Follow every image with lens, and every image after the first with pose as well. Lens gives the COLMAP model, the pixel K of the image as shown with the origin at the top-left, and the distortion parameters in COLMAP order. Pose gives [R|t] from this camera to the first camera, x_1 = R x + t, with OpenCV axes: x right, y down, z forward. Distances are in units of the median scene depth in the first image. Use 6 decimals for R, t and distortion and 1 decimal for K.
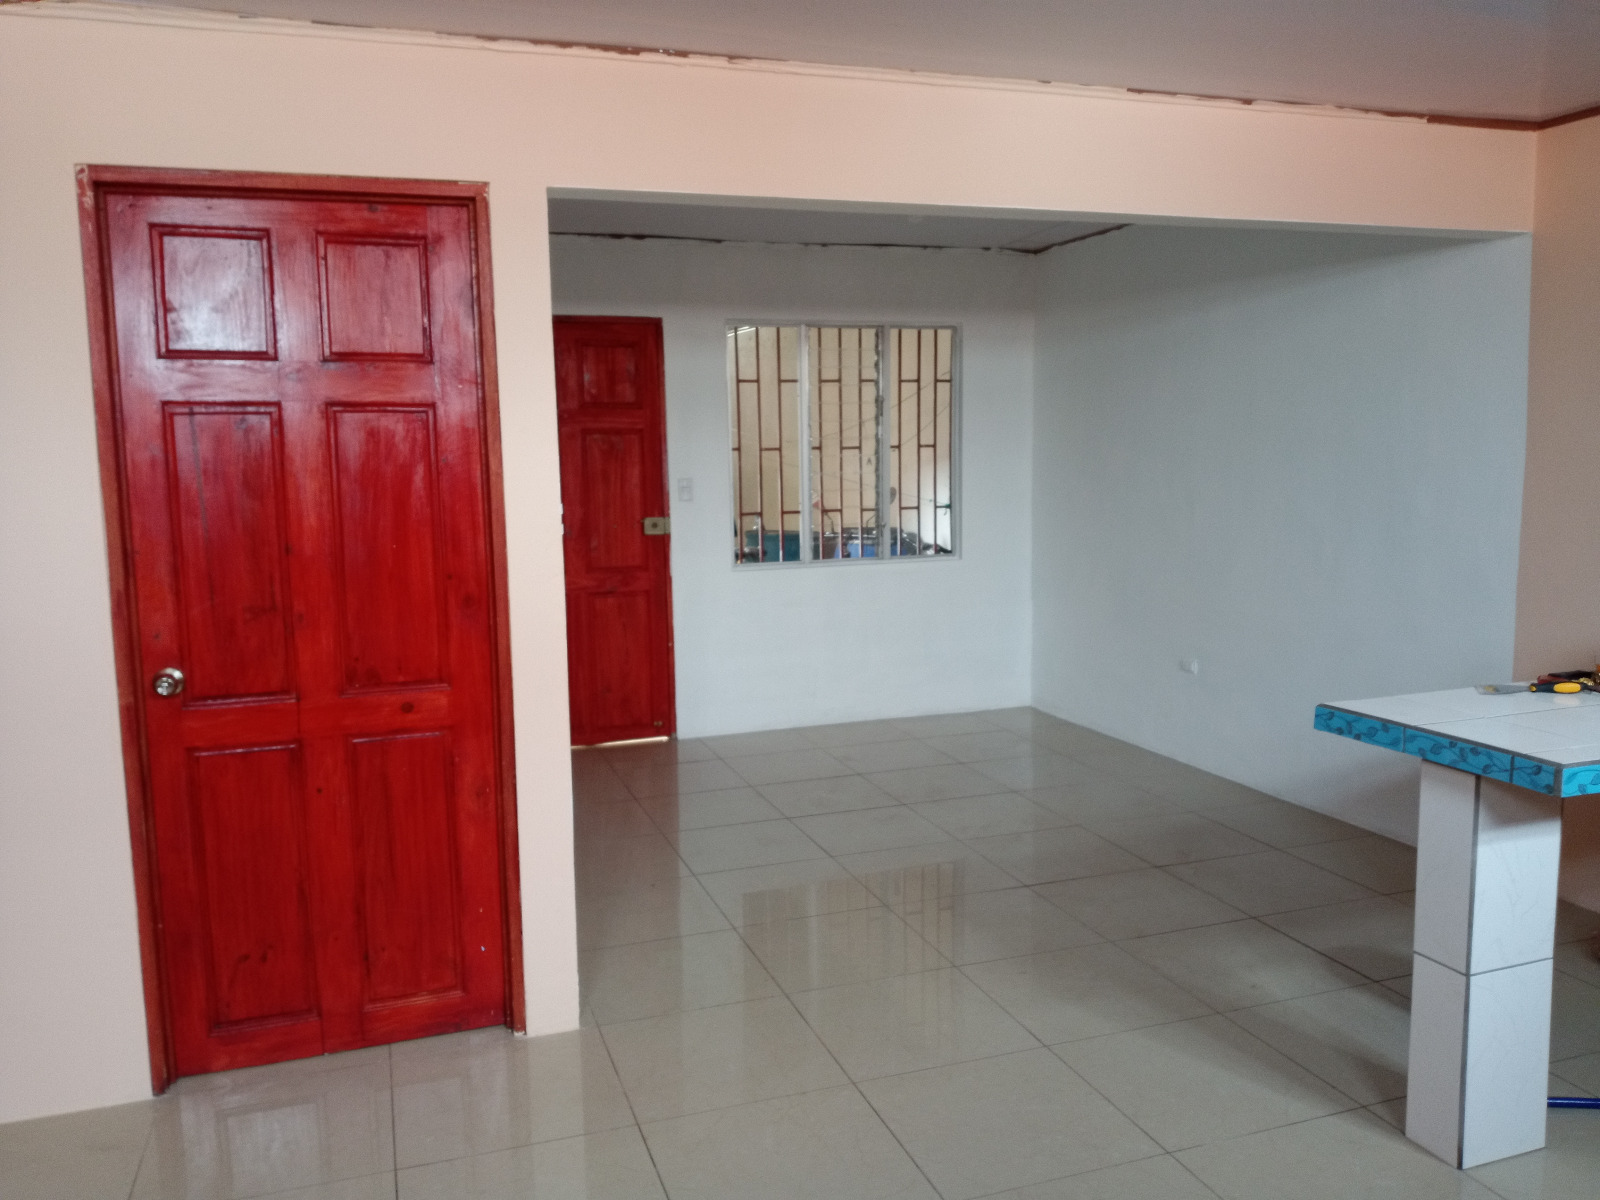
lens RADIAL K [[1308.7, 0, 814.9], [0, 1308.7, 617.2], [0, 0, 1]] dist [0.098223, -0.165465]
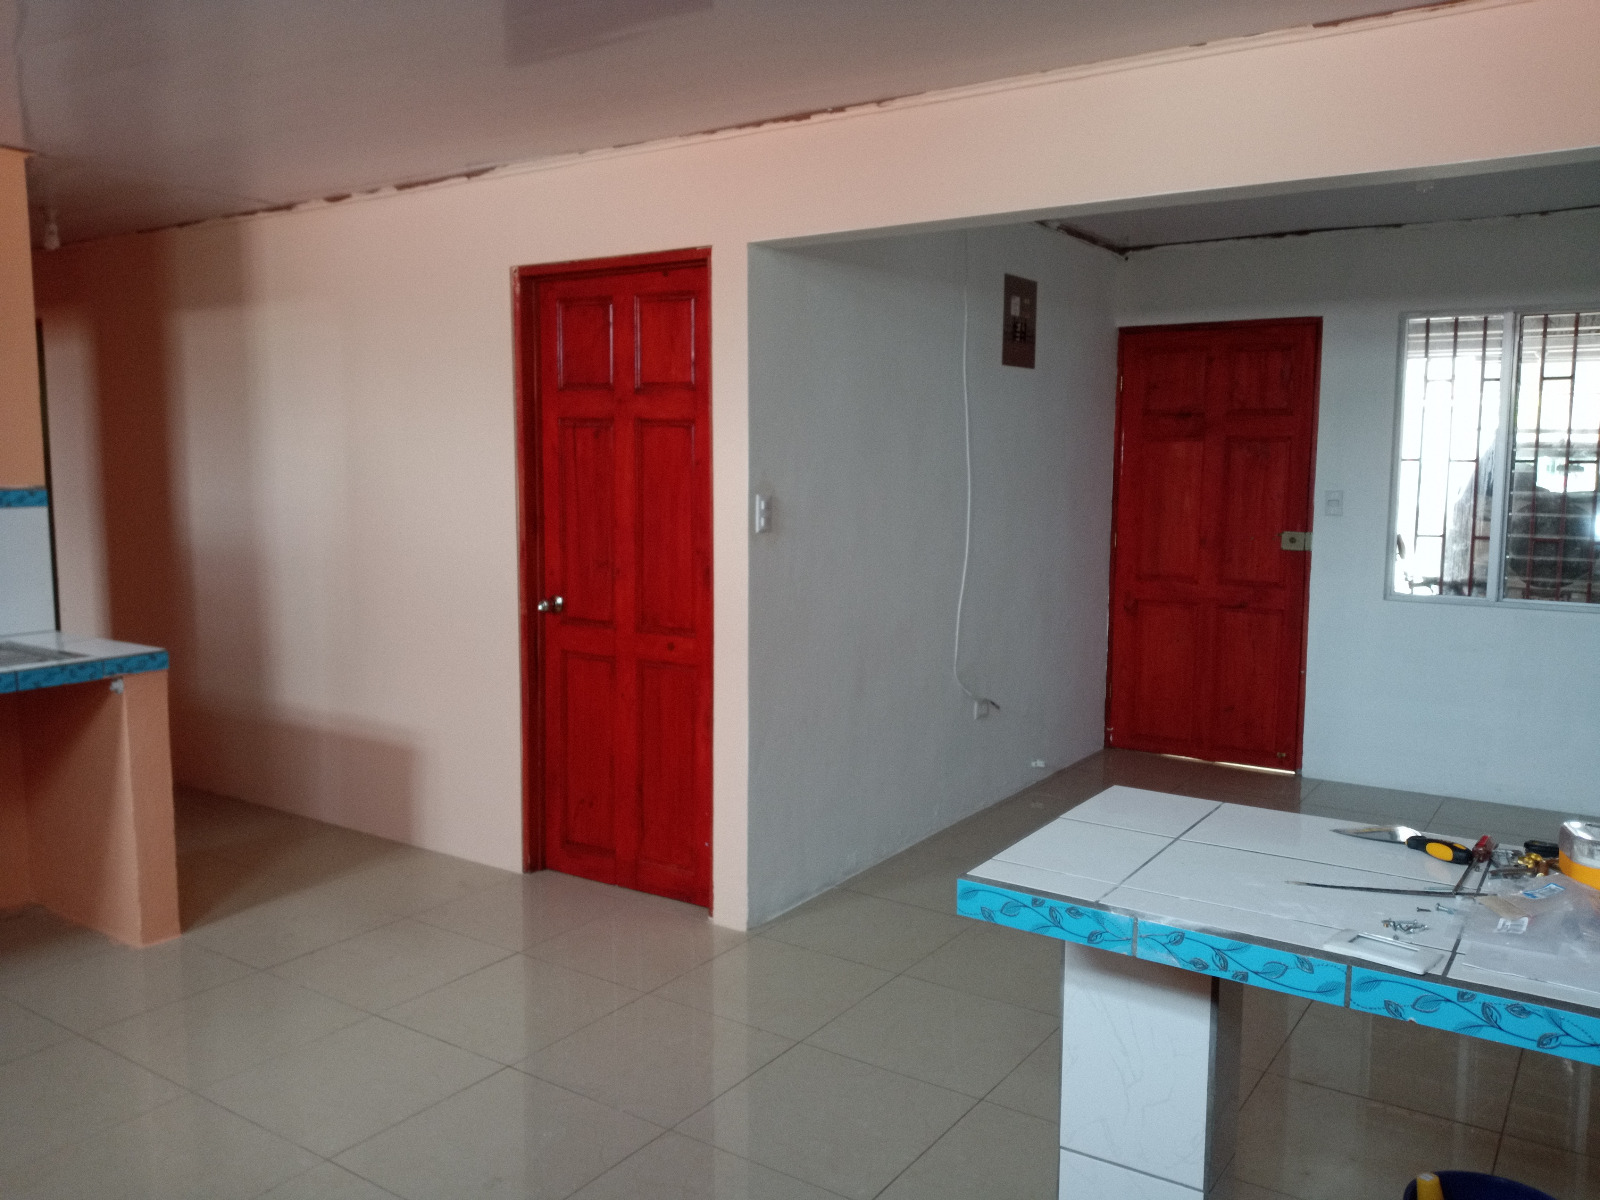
lens RADIAL K [[1308.7, 0, 814.9], [0, 1308.7, 617.2], [0, 0, 1]] dist [0.098223, -0.165465]
pose [[0.585420, 0.119910, -0.801814, 0.803036], [-0.121606, 0.990800, 0.059386, -0.055844], [0.801558, 0.062740, 0.594616, 0.319015]]
